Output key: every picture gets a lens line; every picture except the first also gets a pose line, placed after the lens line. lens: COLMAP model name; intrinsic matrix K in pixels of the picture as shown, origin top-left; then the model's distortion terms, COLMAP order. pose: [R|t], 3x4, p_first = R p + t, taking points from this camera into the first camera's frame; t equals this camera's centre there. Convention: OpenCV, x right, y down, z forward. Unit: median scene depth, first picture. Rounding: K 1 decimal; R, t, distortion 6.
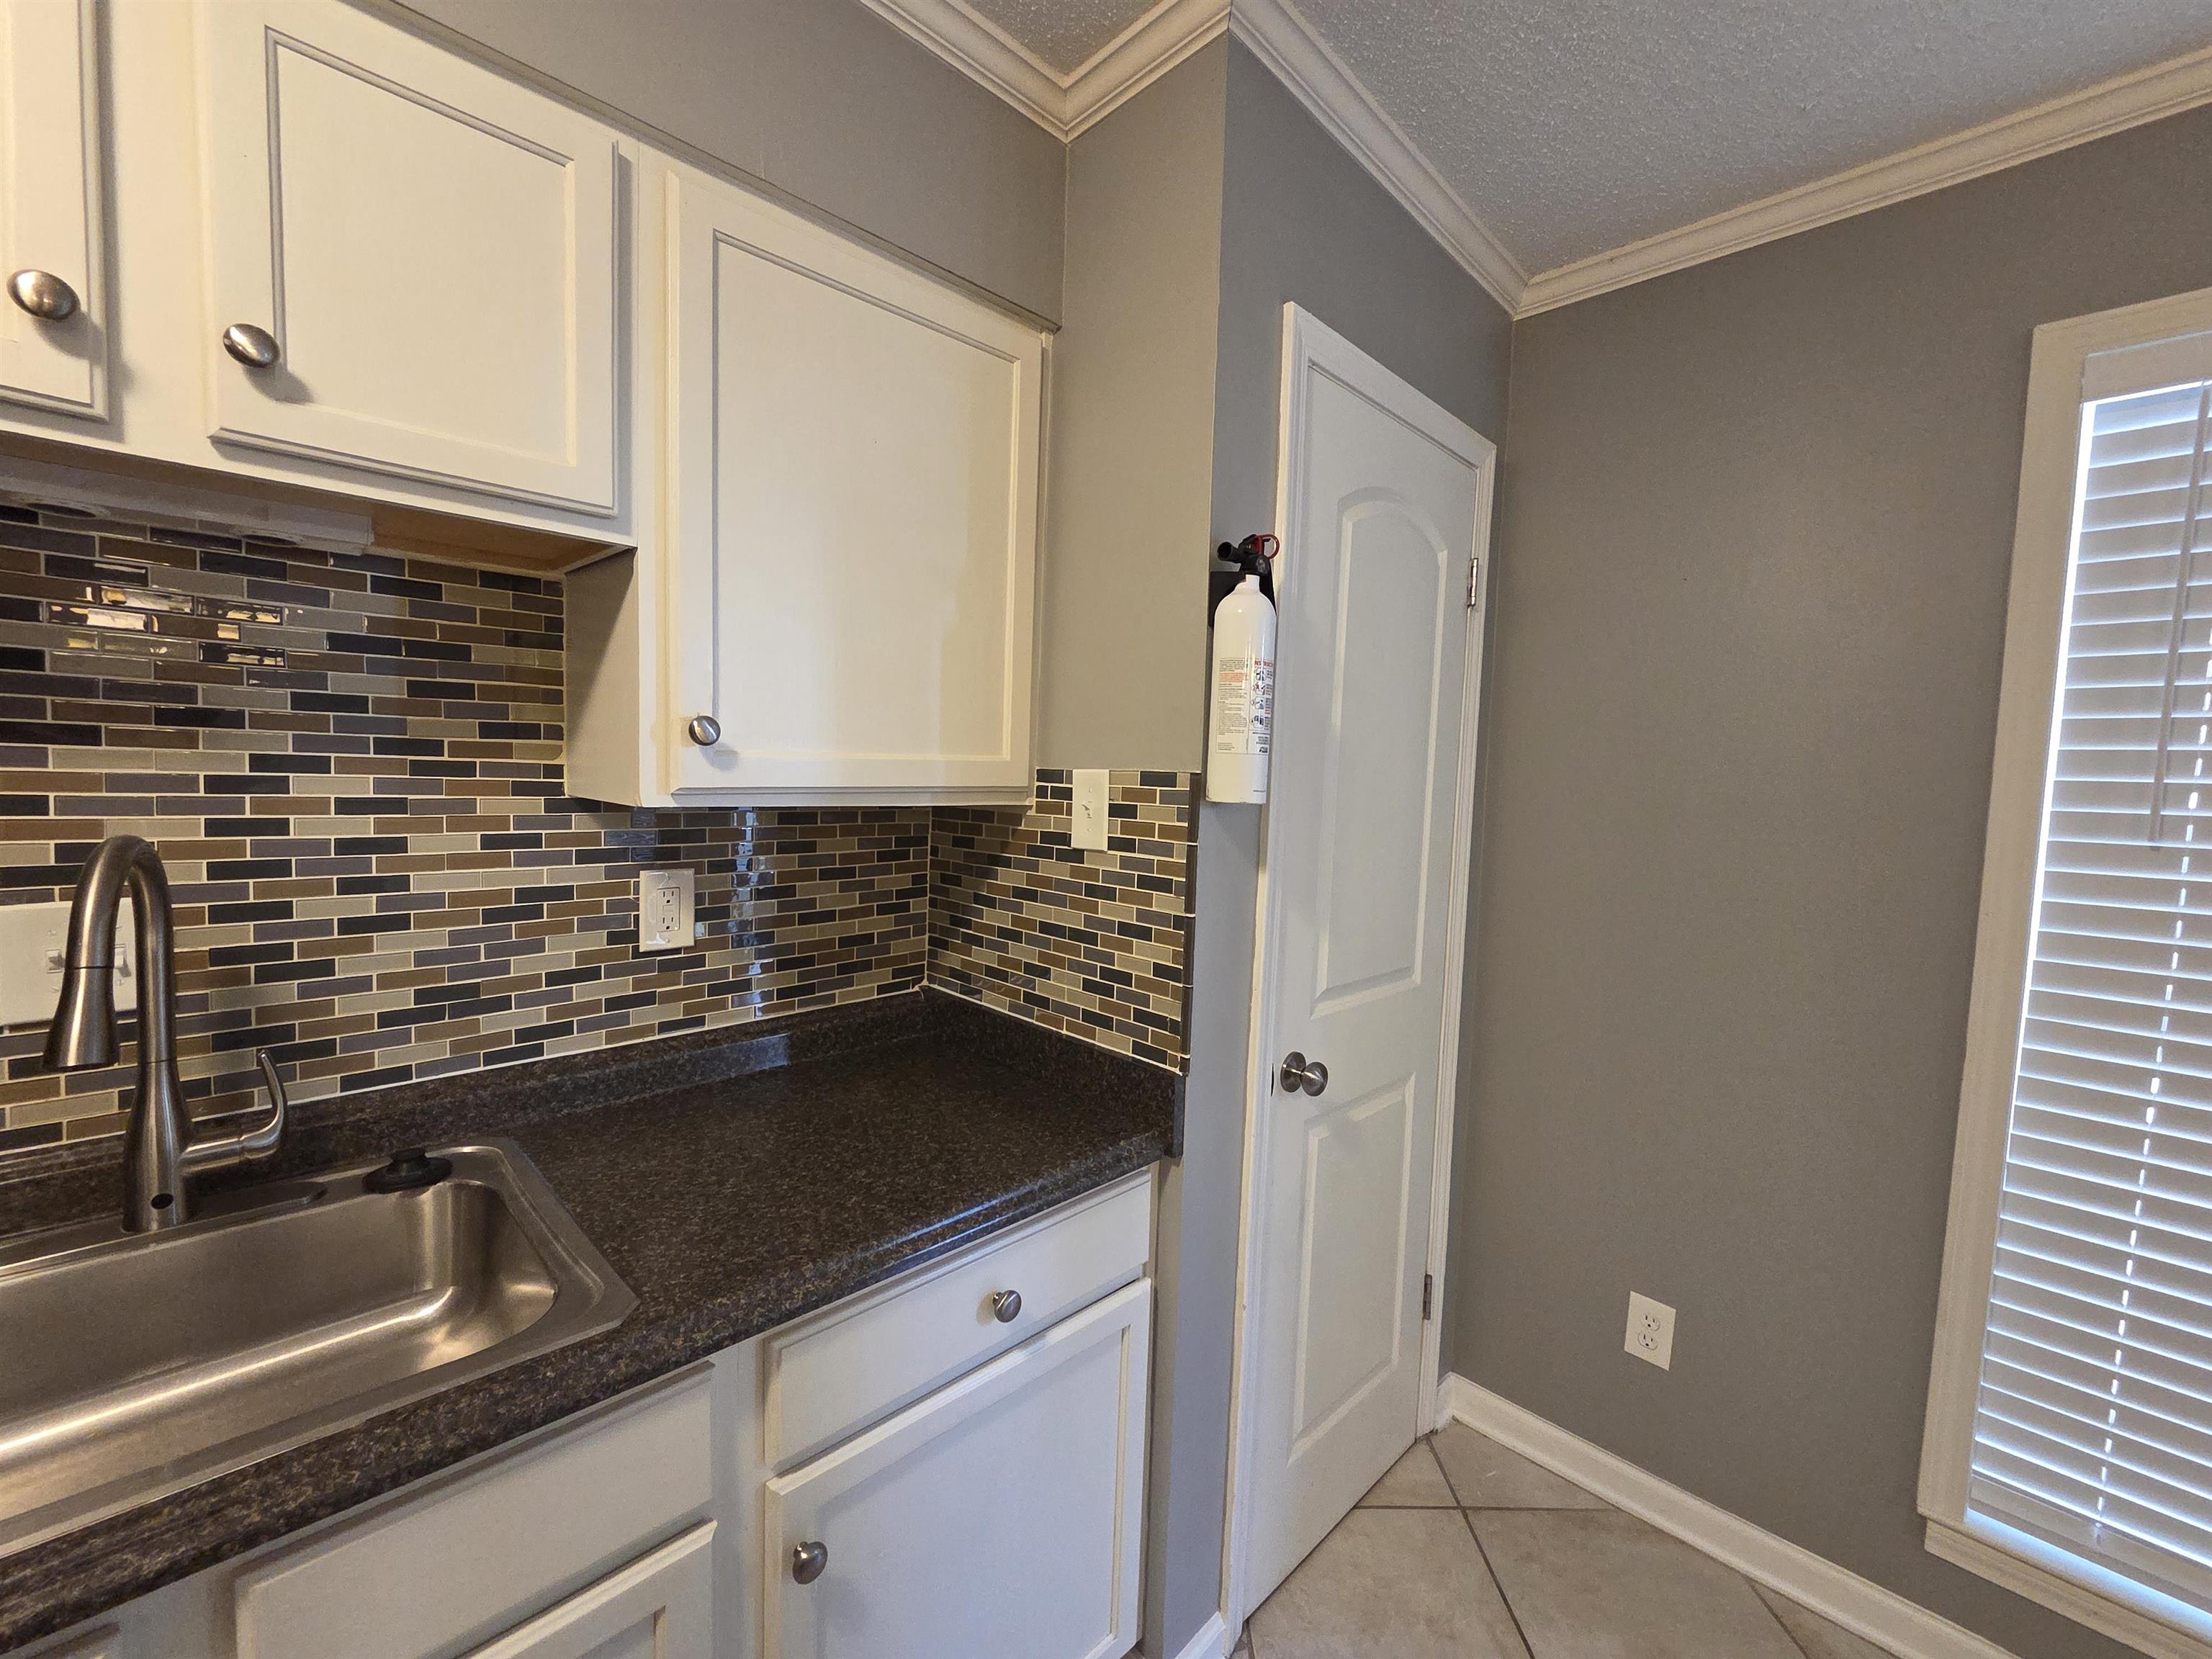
lens RADIAL K [[909.1, 0, 1125.4], [0, 909.1, 826.7], [0, 0, 1]] dist [0.003607, -0.001609]
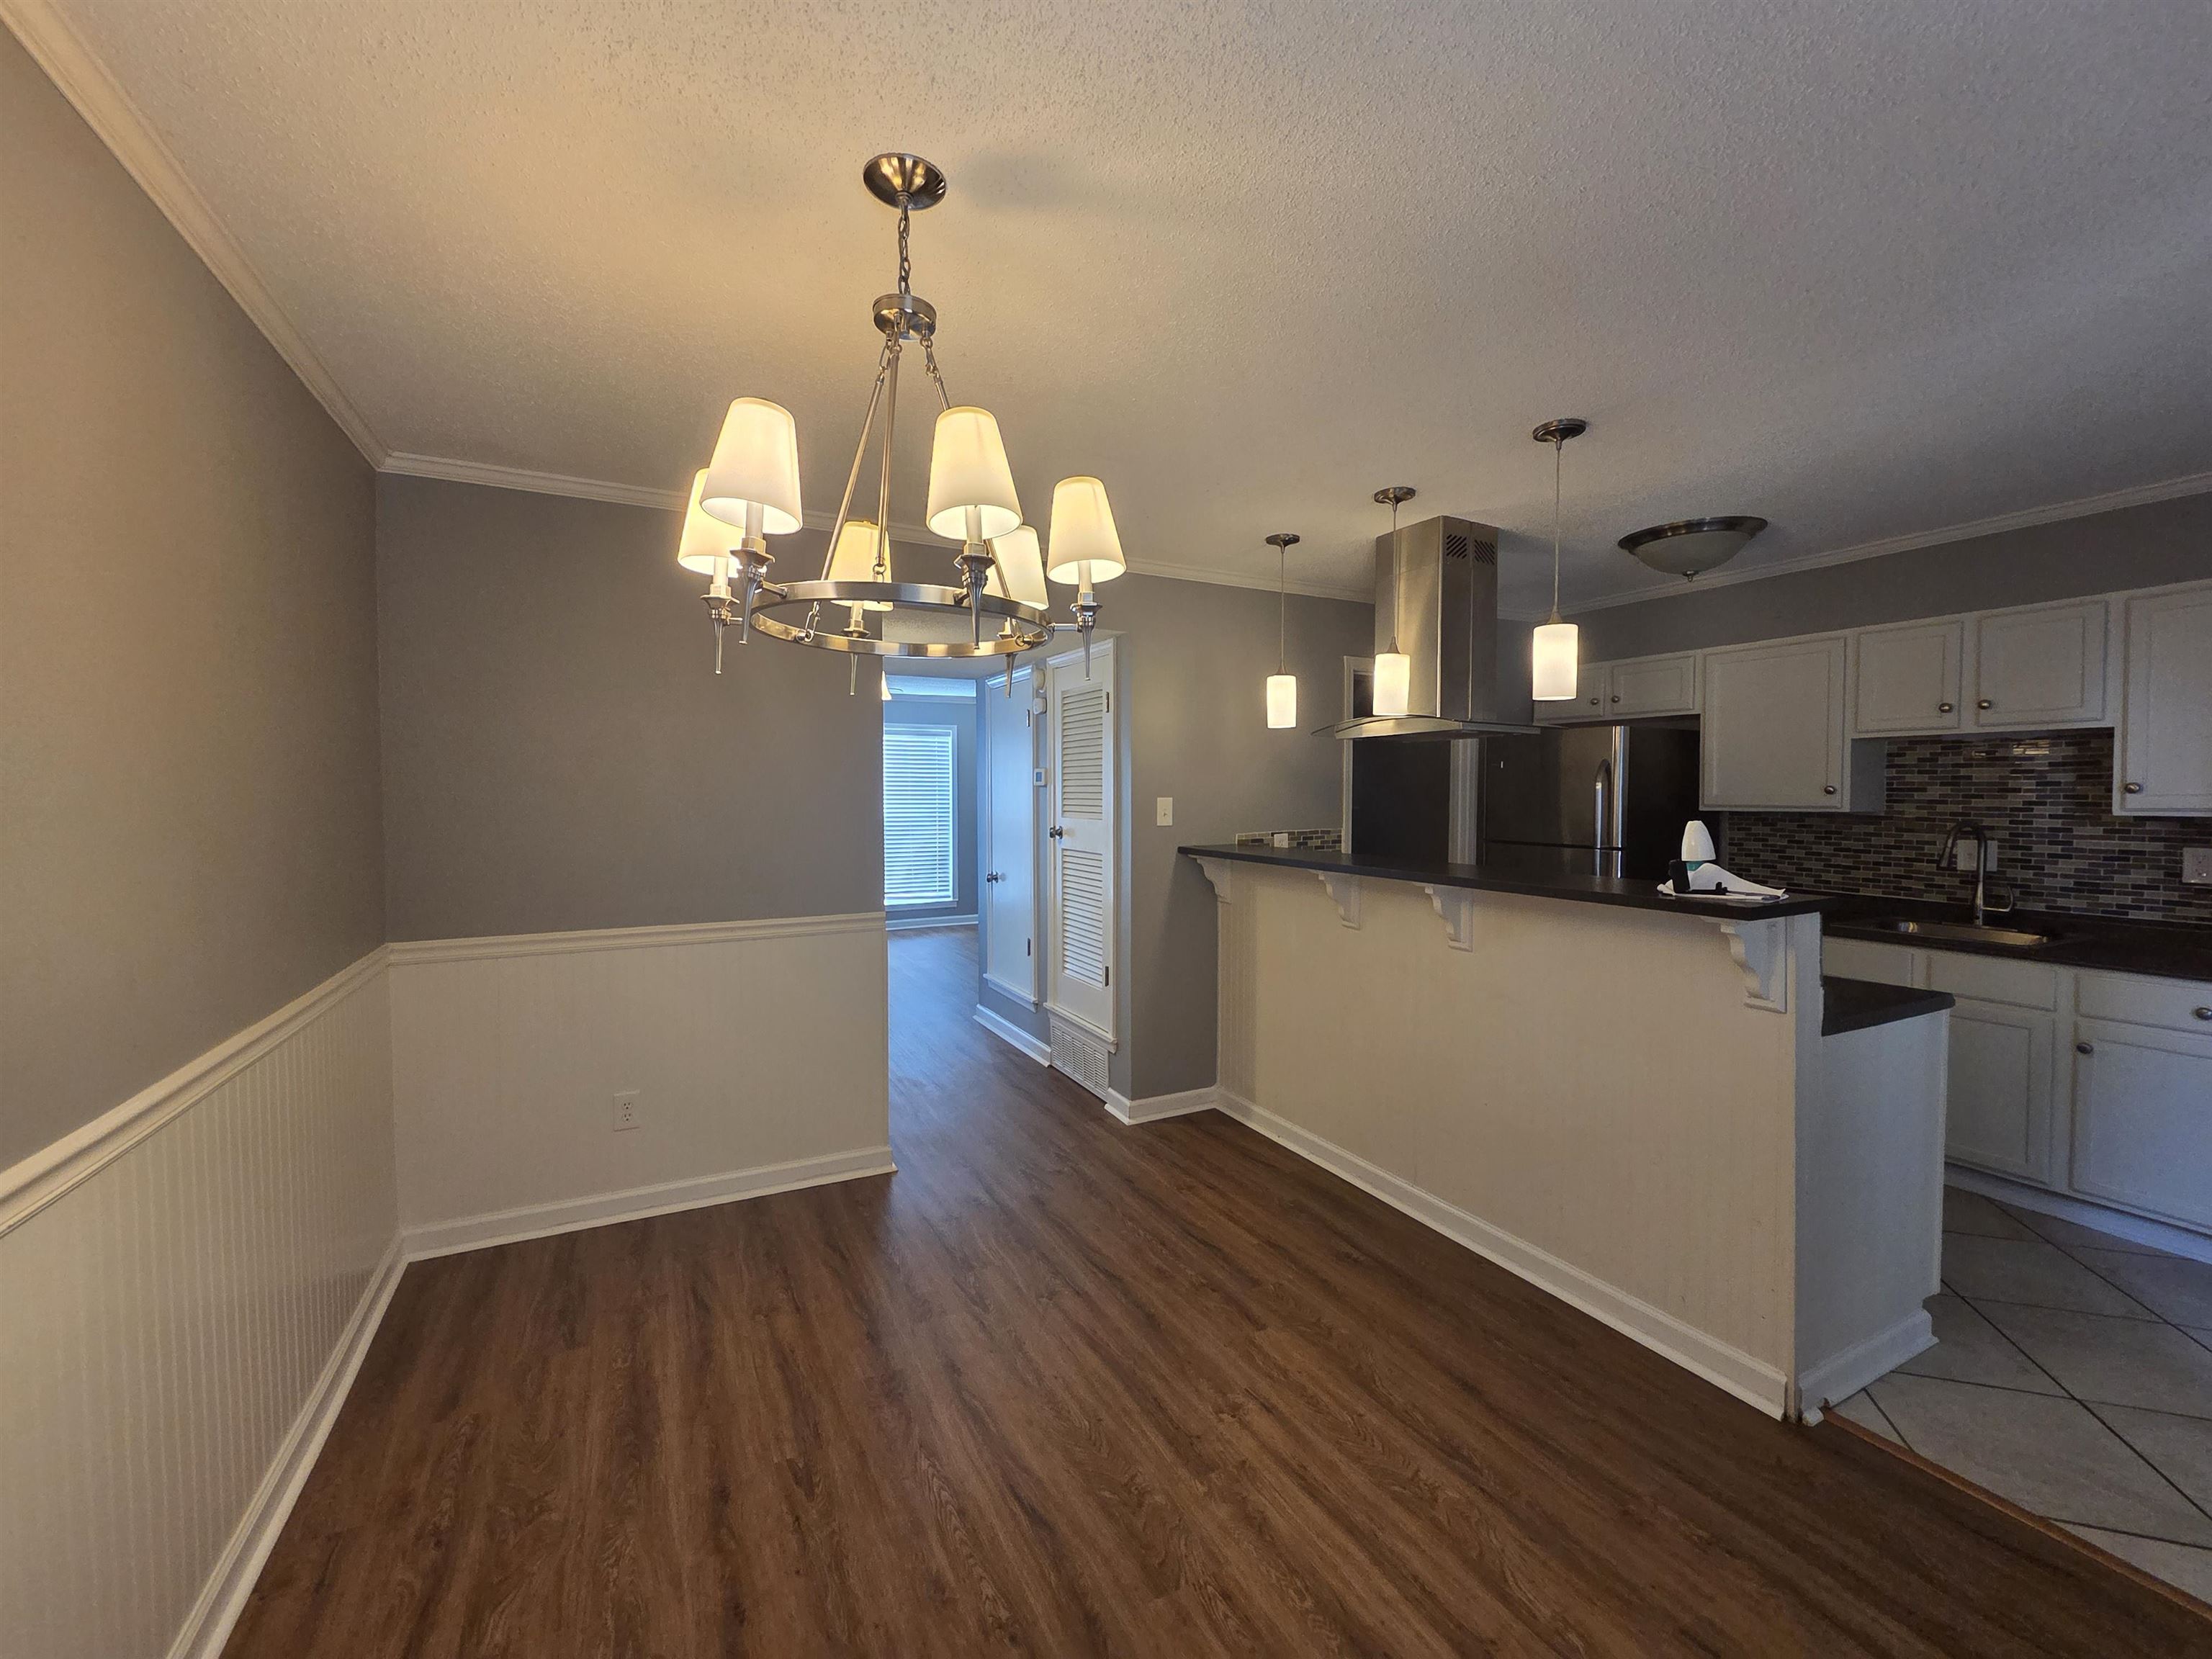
lens RADIAL K [[909.1, 0, 1121.4], [0, 909.1, 823.6], [0, 0, 1]] dist [0.003607, -0.001609]
pose [[-0.308823, -0.003667, -0.951113, 2.678269], [-0.072216, 0.997196, 0.019604, 0.147327], [0.948374, 0.074740, -0.308221, -0.912689]]
